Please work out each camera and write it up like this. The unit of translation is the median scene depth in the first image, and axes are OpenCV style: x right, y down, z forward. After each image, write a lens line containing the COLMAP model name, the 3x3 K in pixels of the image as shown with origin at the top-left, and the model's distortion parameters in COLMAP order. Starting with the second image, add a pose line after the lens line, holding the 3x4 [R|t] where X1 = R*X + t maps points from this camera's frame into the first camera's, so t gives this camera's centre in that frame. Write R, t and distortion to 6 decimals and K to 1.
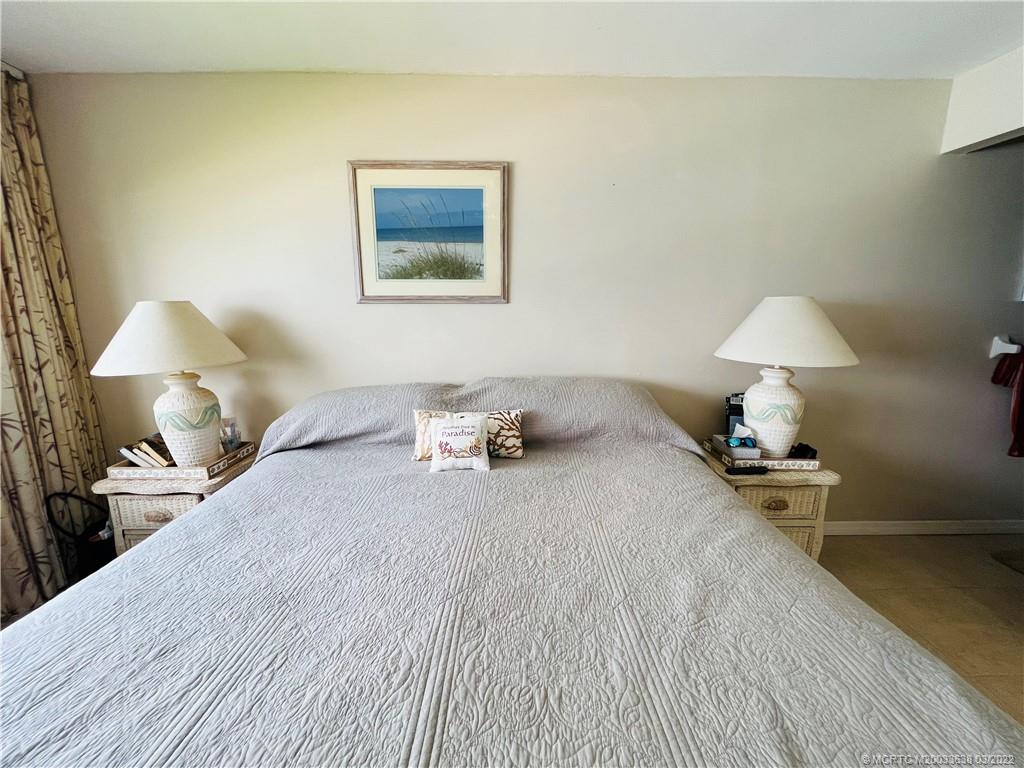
lens RADIAL K [[410.7, 0, 510.1], [0, 410.7, 380.7], [0, 0, 1]] dist [-0.002728, 0.000800]
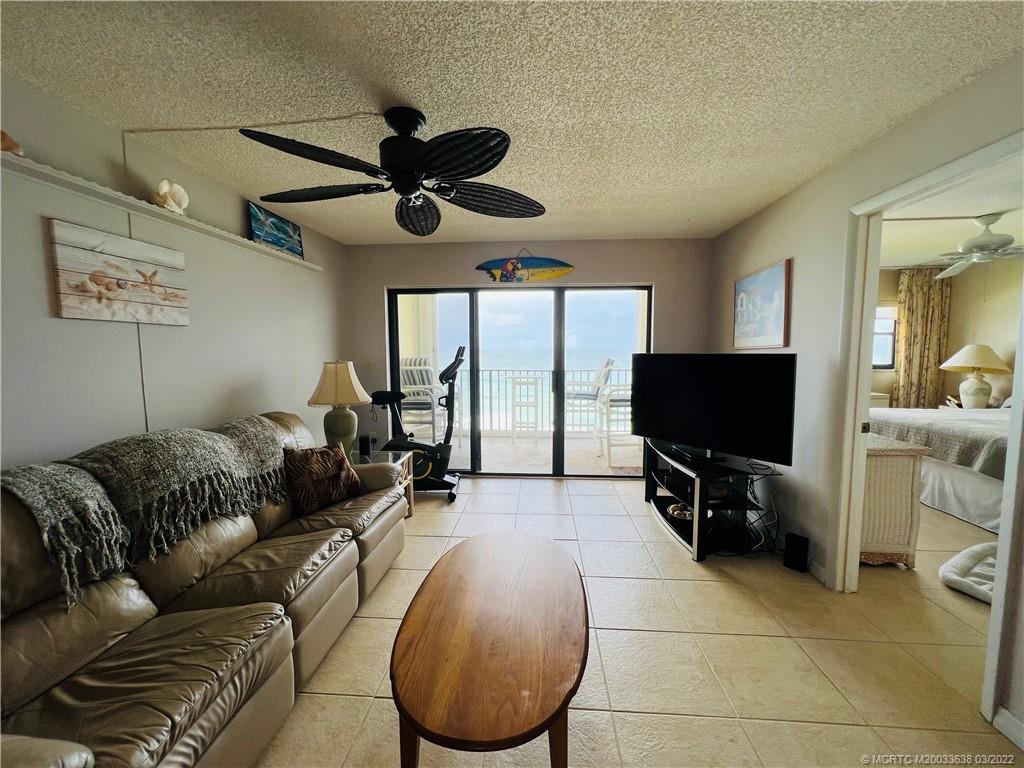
lens RADIAL K [[410.7, 0, 510.1], [0, 410.7, 380.7], [0, 0, 1]] dist [-0.002728, 0.000800]
pose [[-0.081800, 0.084374, -0.993071, 1.928876], [-0.184371, 0.977931, 0.098275, 0.304285], [0.979447, 0.191133, -0.064438, -1.642418]]
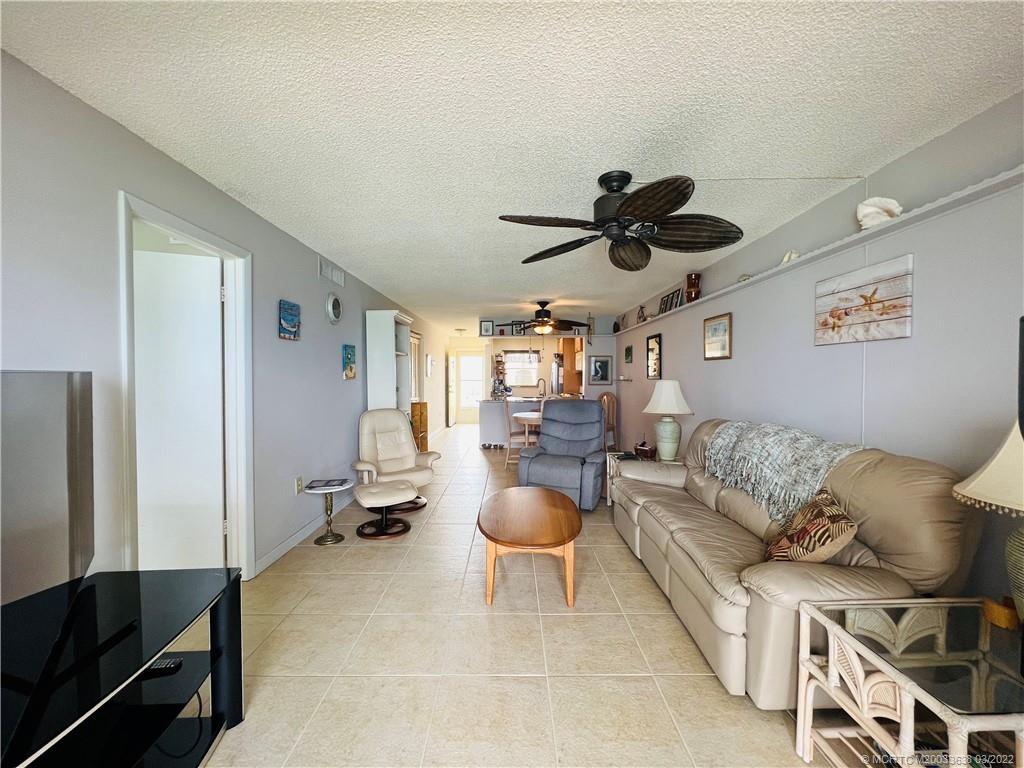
lens RADIAL K [[410.7, 0, 510.1], [0, 410.7, 380.7], [0, 0, 1]] dist [-0.002728, 0.000800]
pose [[0.011433, -0.008253, 0.999901, -0.210392], [0.189117, 0.981937, 0.005942, 0.350007], [-0.981888, 0.189030, 0.012787, -1.670091]]
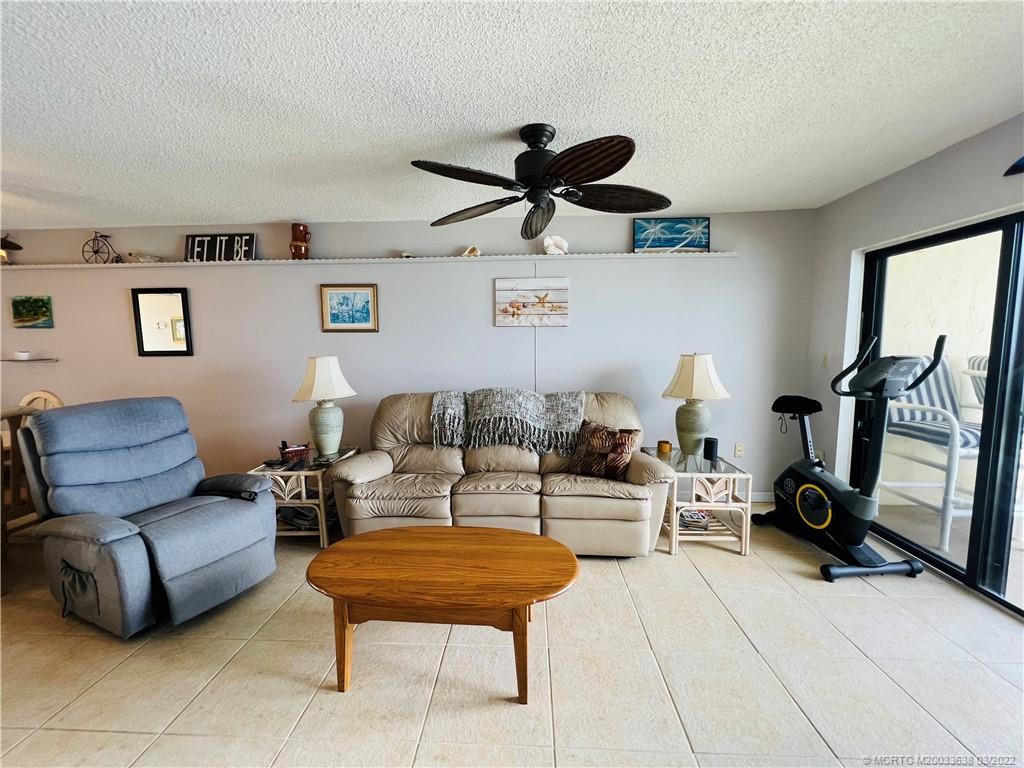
lens RADIAL K [[410.7, 0, 510.1], [0, 410.7, 380.7], [0, 0, 1]] dist [-0.002728, 0.000800]
pose [[-0.998335, 0.004587, 0.057507, 0.972062], [0.020452, 0.960227, 0.278472, 0.164072], [-0.053942, 0.279184, -0.958721, -0.872931]]
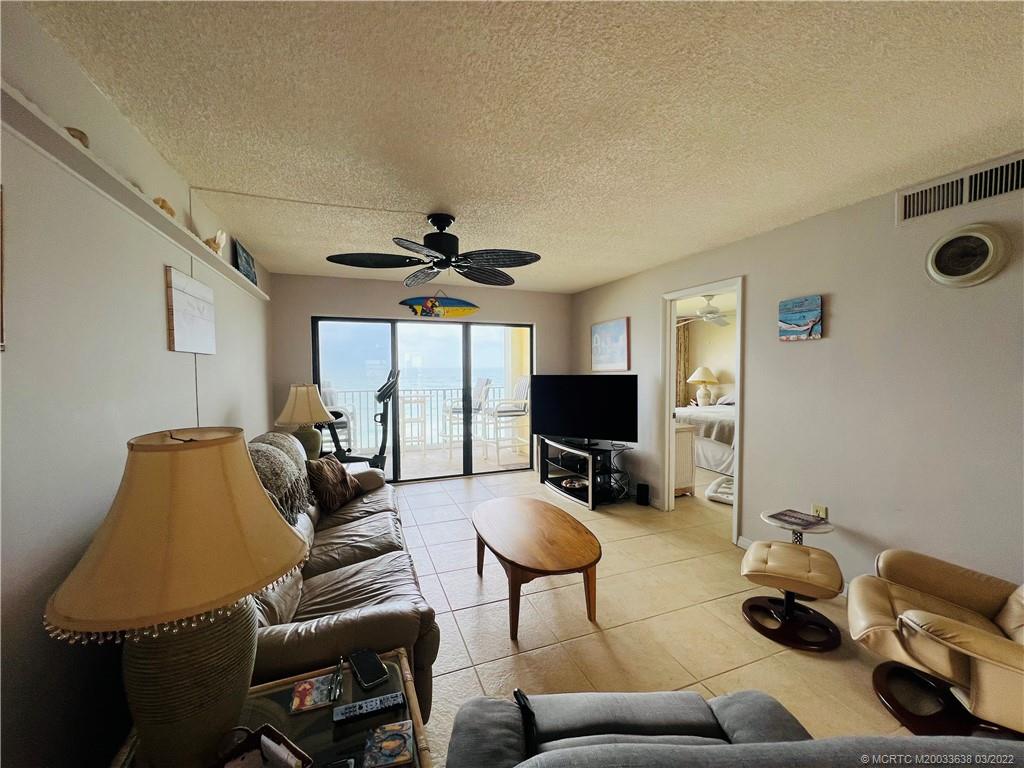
lens RADIAL K [[410.7, 0, 510.1], [0, 410.7, 380.7], [0, 0, 1]] dist [-0.002728, 0.000800]
pose [[0.346946, 0.035282, -0.937221, 2.366563], [-0.174216, 0.984325, -0.027437, 0.390154], [0.921562, 0.172798, 0.347654, -2.229621]]
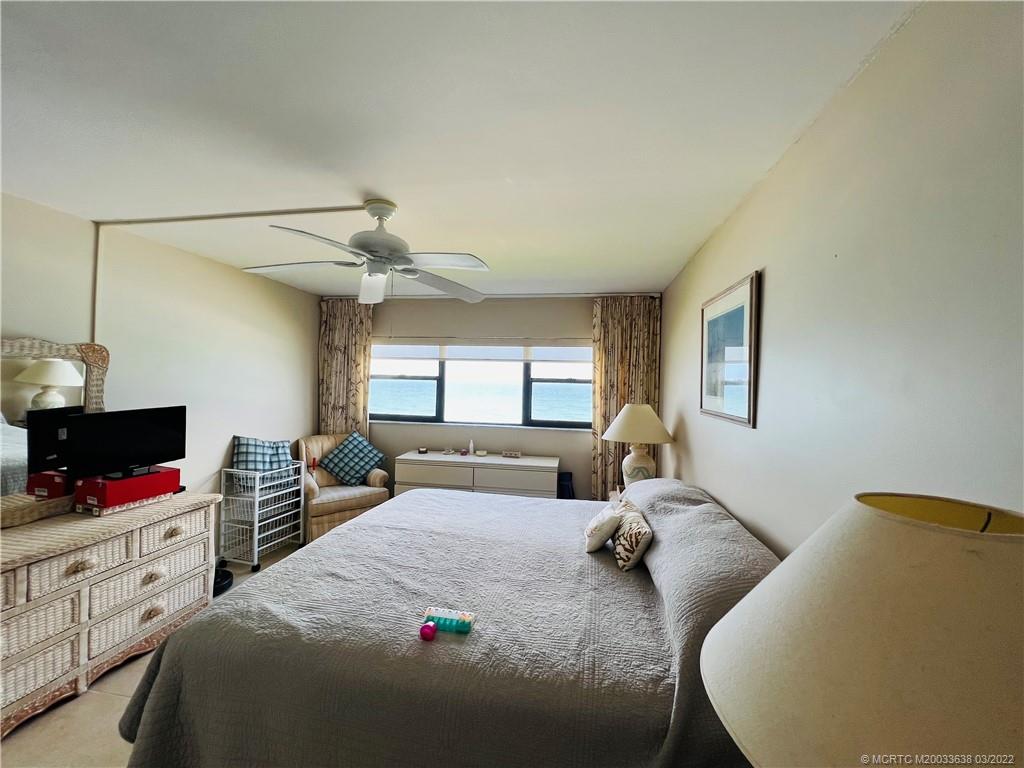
lens RADIAL K [[410.7, 0, 510.1], [0, 410.7, 380.7], [0, 0, 1]] dist [-0.002728, 0.000800]
pose [[-0.187346, -0.001176, -0.982293, 0.997027], [-0.208721, 0.977212, 0.038638, -0.236915], [0.959863, 0.212264, -0.183322, 0.736902]]
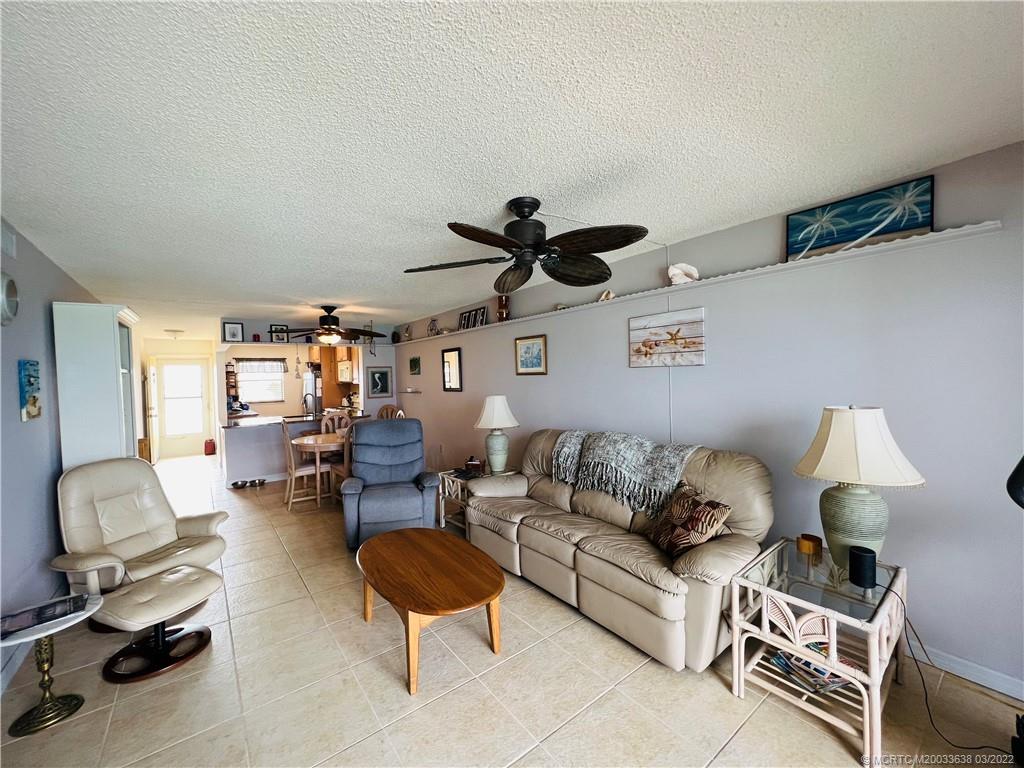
lens RADIAL K [[410.7, 0, 510.1], [0, 410.7, 380.7], [0, 0, 1]] dist [-0.002728, 0.000800]
pose [[-0.599145, 0.010413, 0.800573, 0.064708], [0.179925, 0.976091, 0.121960, 0.188003], [-0.780162, 0.217115, -0.586693, -1.238103]]
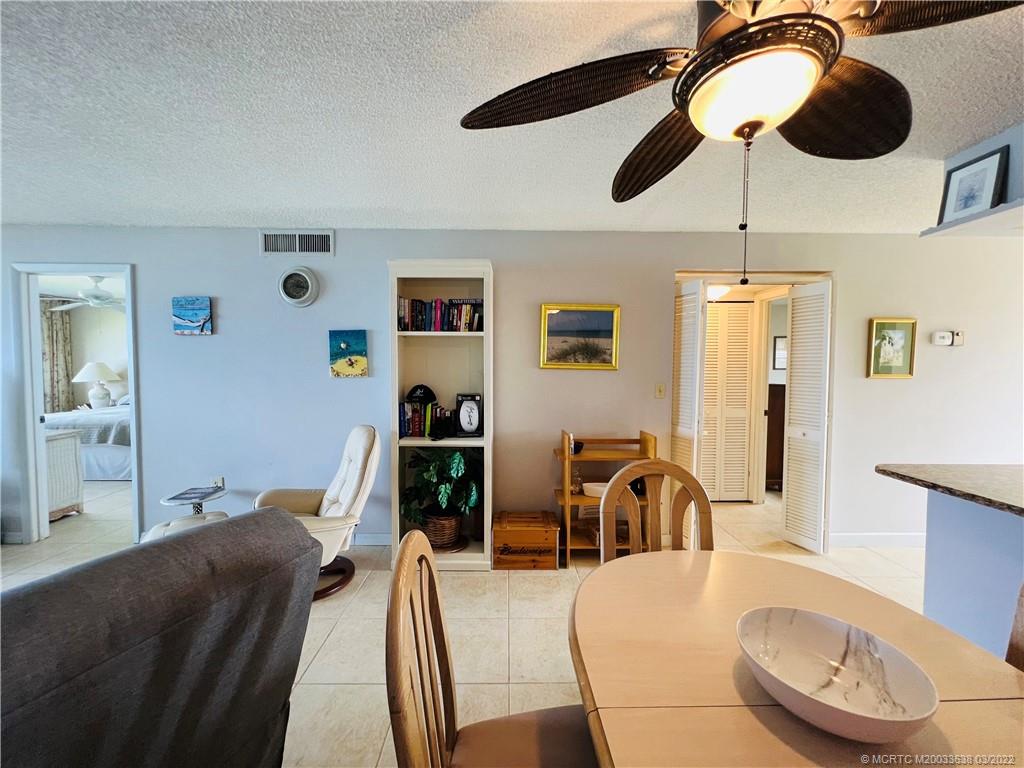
lens RADIAL K [[410.7, 0, 510.1], [0, 410.7, 380.7], [0, 0, 1]] dist [-0.002728, 0.000800]
pose [[0.999971, 0.007145, 0.002538, 2.595369], [-0.006691, 0.989012, -0.147681, 0.438185], [-0.003566, 0.147660, 0.989032, -2.377008]]
